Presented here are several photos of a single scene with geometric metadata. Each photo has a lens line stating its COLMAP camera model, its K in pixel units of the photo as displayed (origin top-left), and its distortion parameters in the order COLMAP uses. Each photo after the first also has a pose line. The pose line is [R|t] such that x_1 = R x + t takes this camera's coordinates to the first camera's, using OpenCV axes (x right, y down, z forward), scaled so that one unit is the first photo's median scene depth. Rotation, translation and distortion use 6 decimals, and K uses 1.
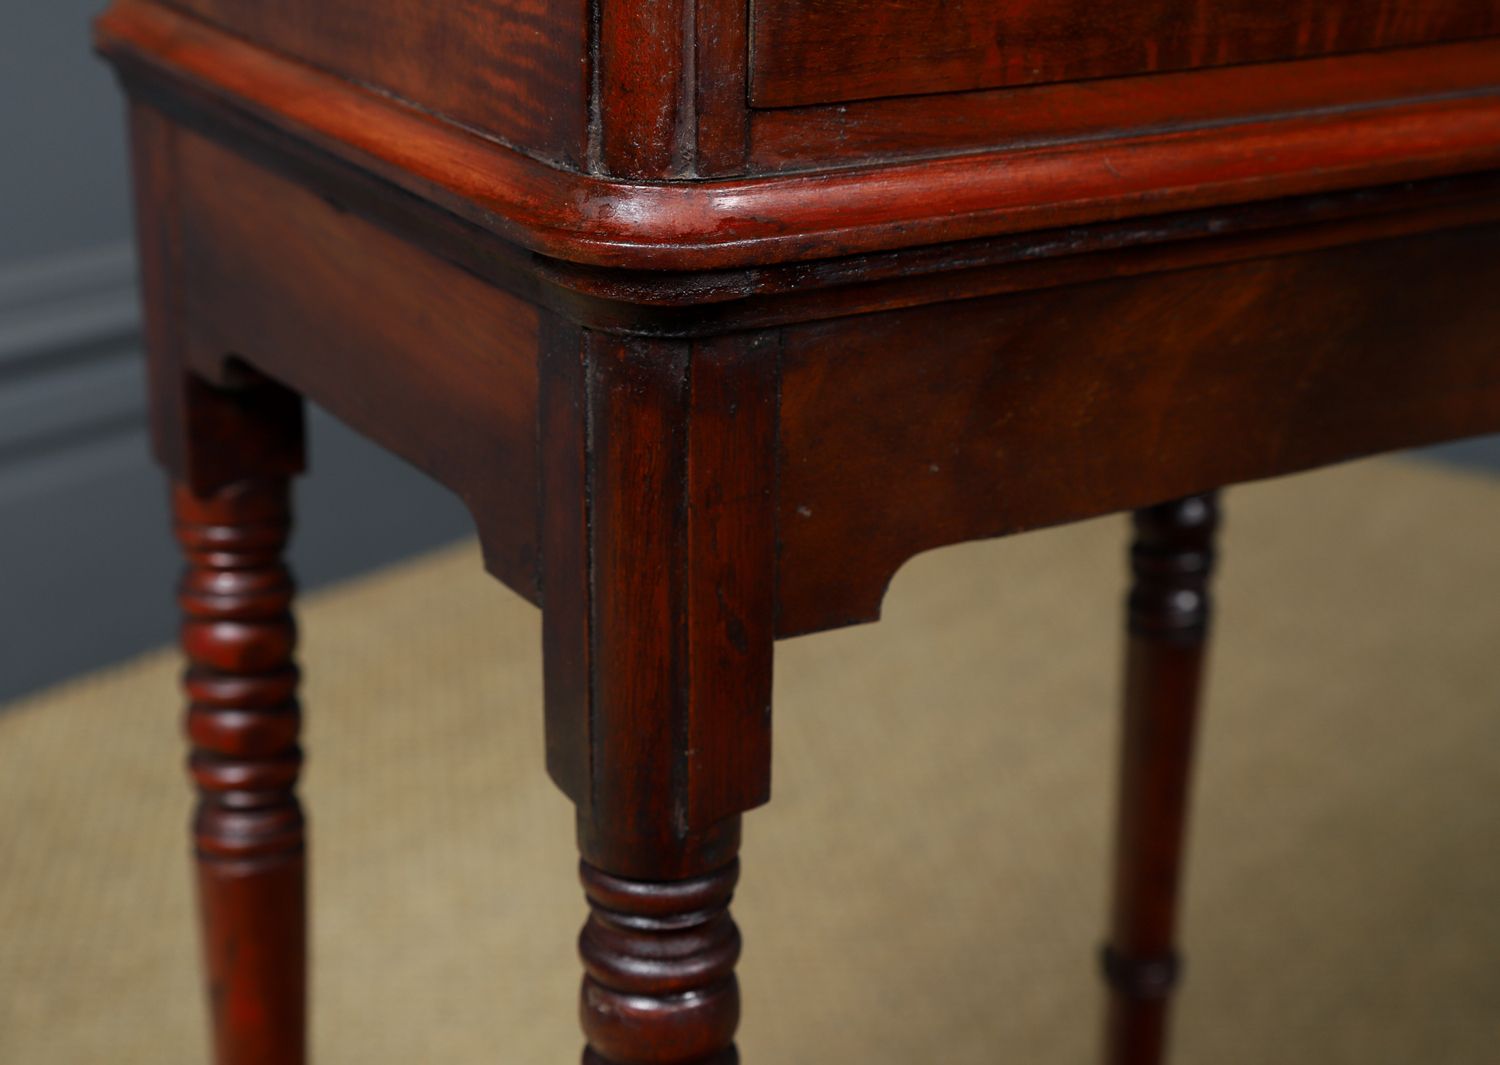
lens RADIAL K [[2400.0, 0, 683.5], [0, 2400.0, 532.9], [0, 0, 1]] dist [0.225754, 0.023579]
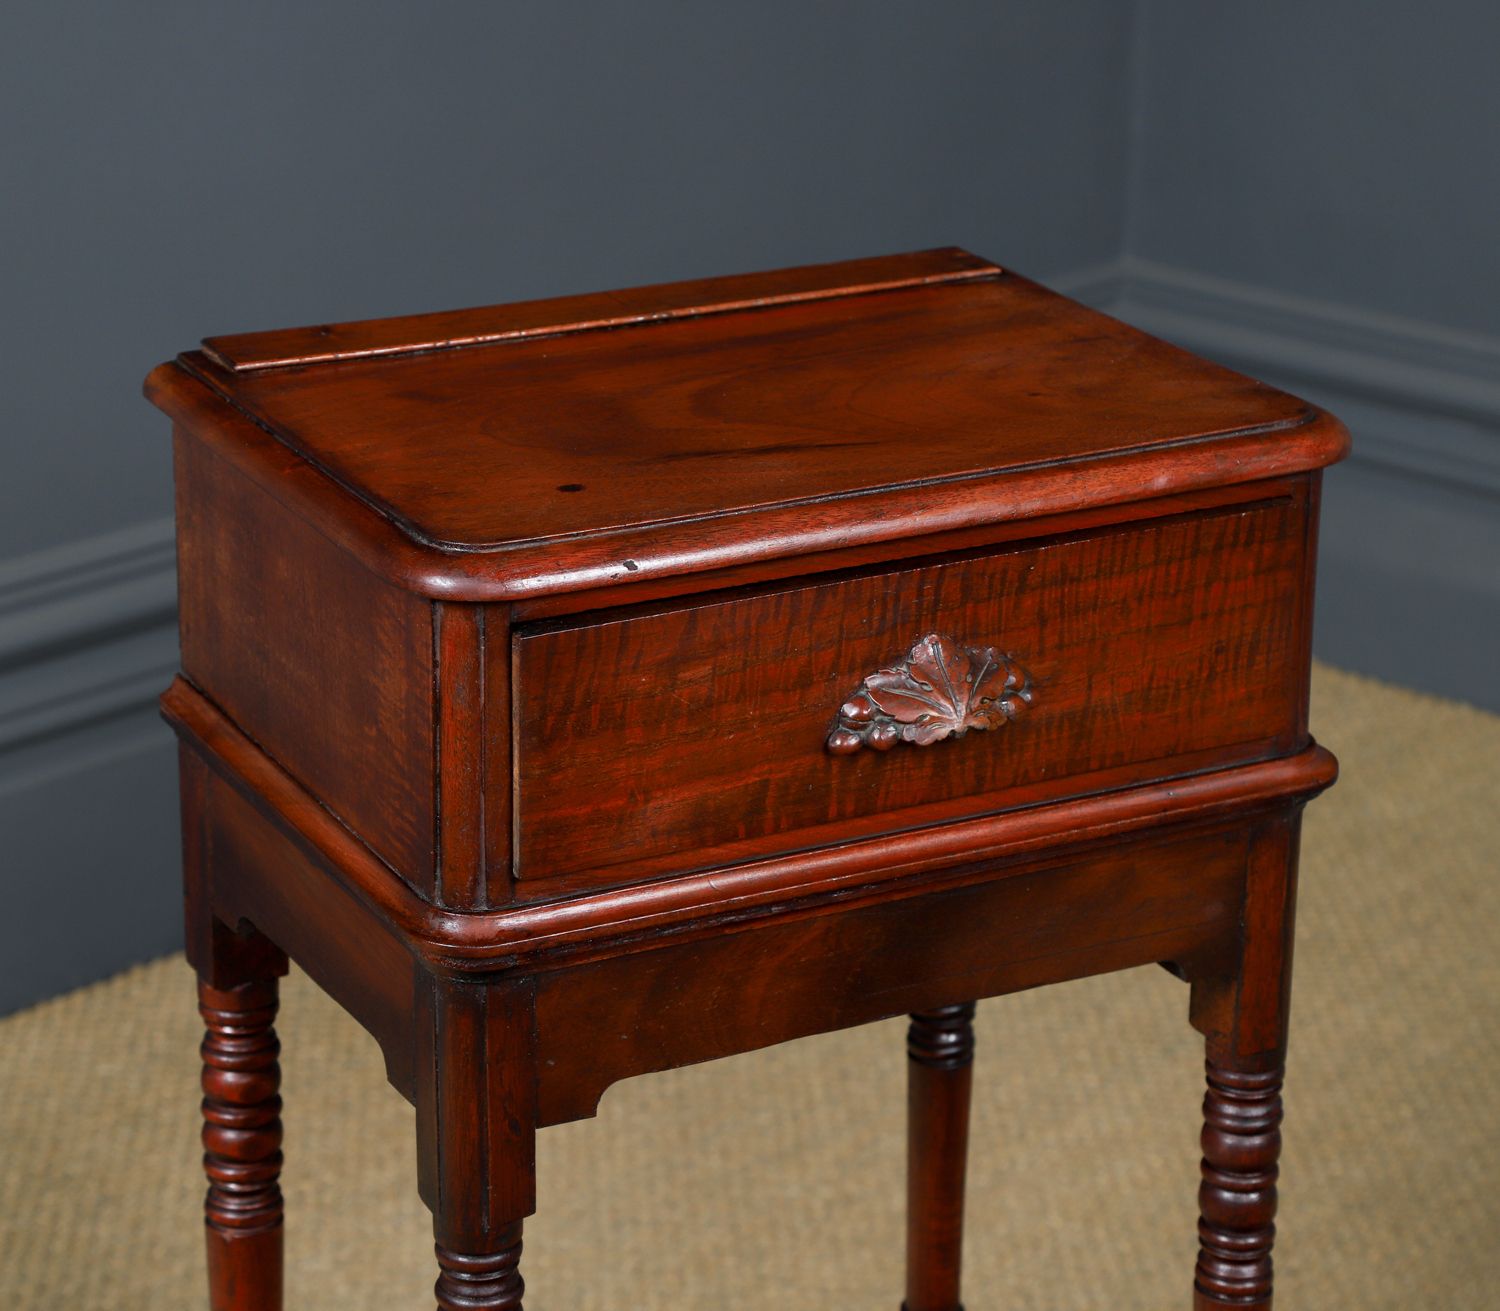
lens RADIAL K [[3839.3, 0, 750.0], [0, 3839.3, 655.5], [0, 0, 1]] dist [0.121176, 0.663693]
pose [[0.999584, 0.016047, -0.023953, 0.268564], [-0.016053, 0.999871, -0.000045, -0.325191], [0.023950, 0.000430, 0.999713, -1.991754]]
